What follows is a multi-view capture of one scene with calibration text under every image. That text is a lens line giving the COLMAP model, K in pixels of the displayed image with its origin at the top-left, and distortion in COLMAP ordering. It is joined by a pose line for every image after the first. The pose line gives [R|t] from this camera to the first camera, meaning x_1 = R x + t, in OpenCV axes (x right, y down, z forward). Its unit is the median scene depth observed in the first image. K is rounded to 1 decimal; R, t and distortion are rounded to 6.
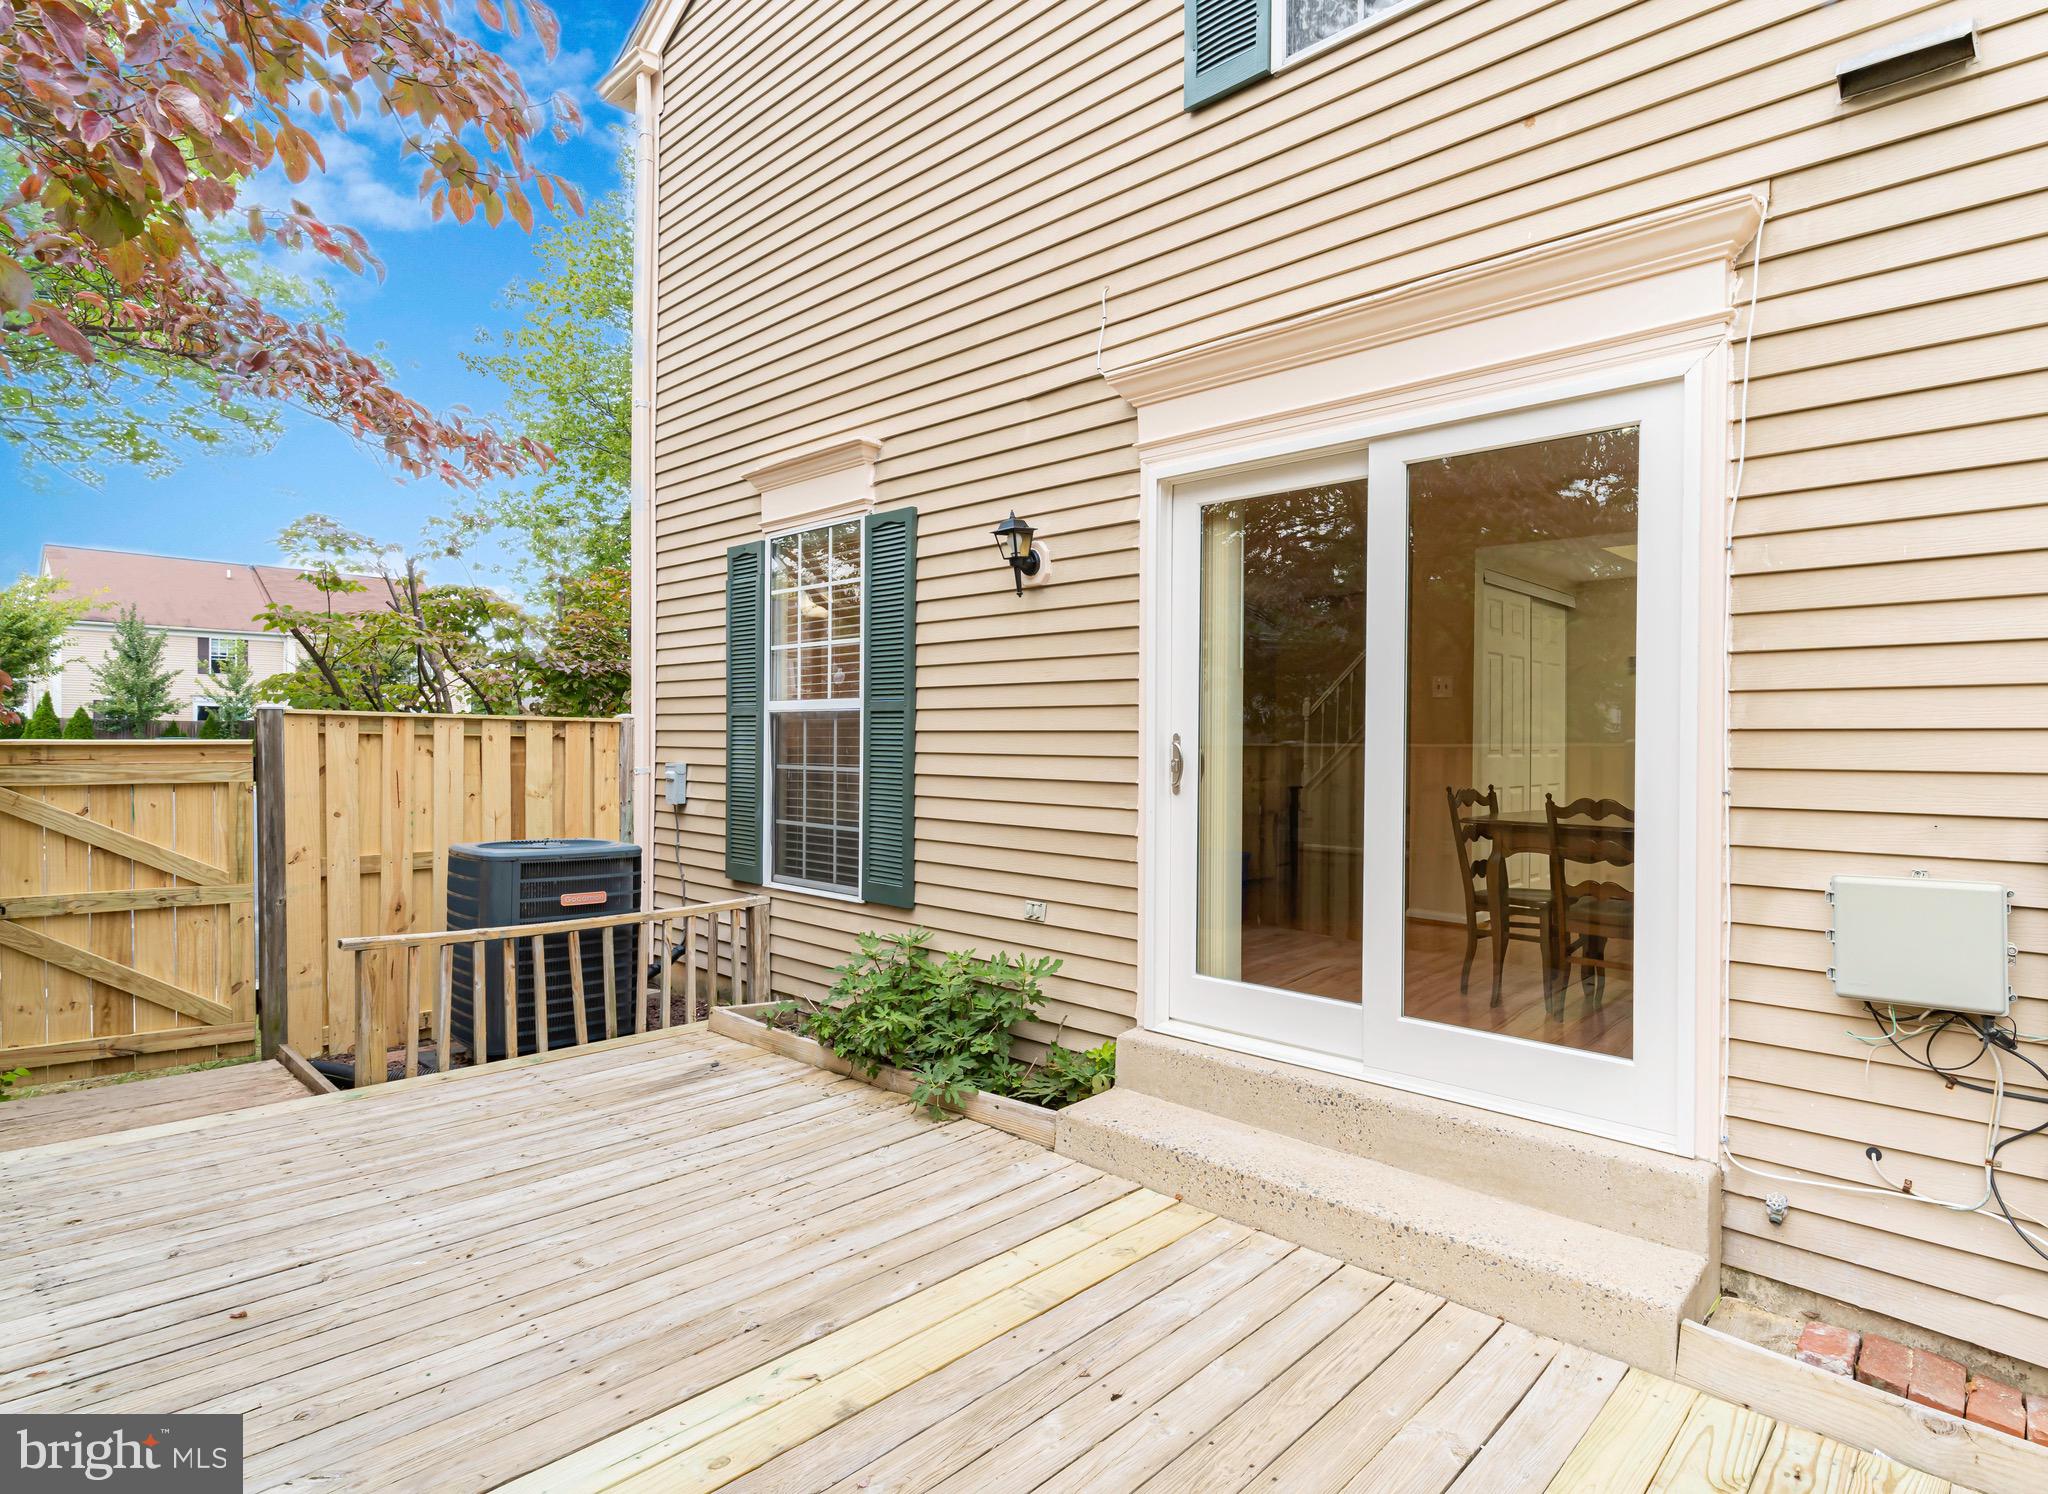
lens RADIAL K [[1074.5, 0, 1024.0], [0, 1074.5, 747.0], [0, 0, 1]] dist [-0.000869, -0.000251]
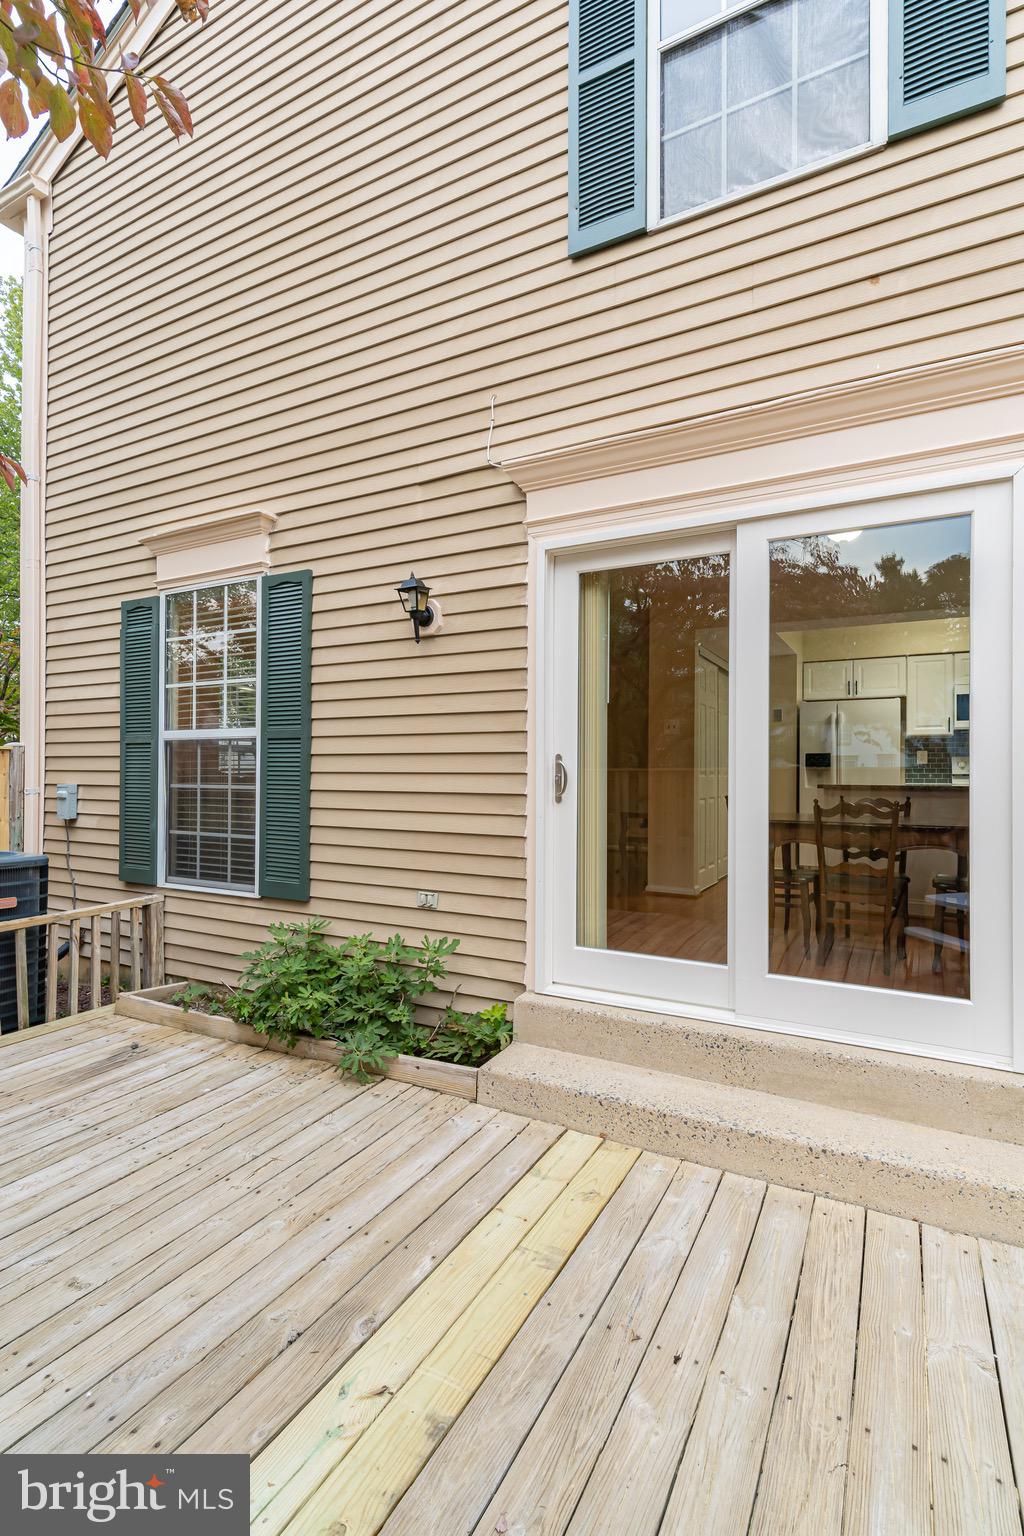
lens RADIAL K [[773.5, 0, 512.0], [0, 773.5, 768.0], [0, 0, 1]] dist [0.010746, -0.005905]
pose [[0.970861, -0.000403, 0.239642, -0.116744], [0.002093, 0.999975, -0.006798, 0.008585], [-0.239633, 0.007101, 0.970838, 0.126211]]
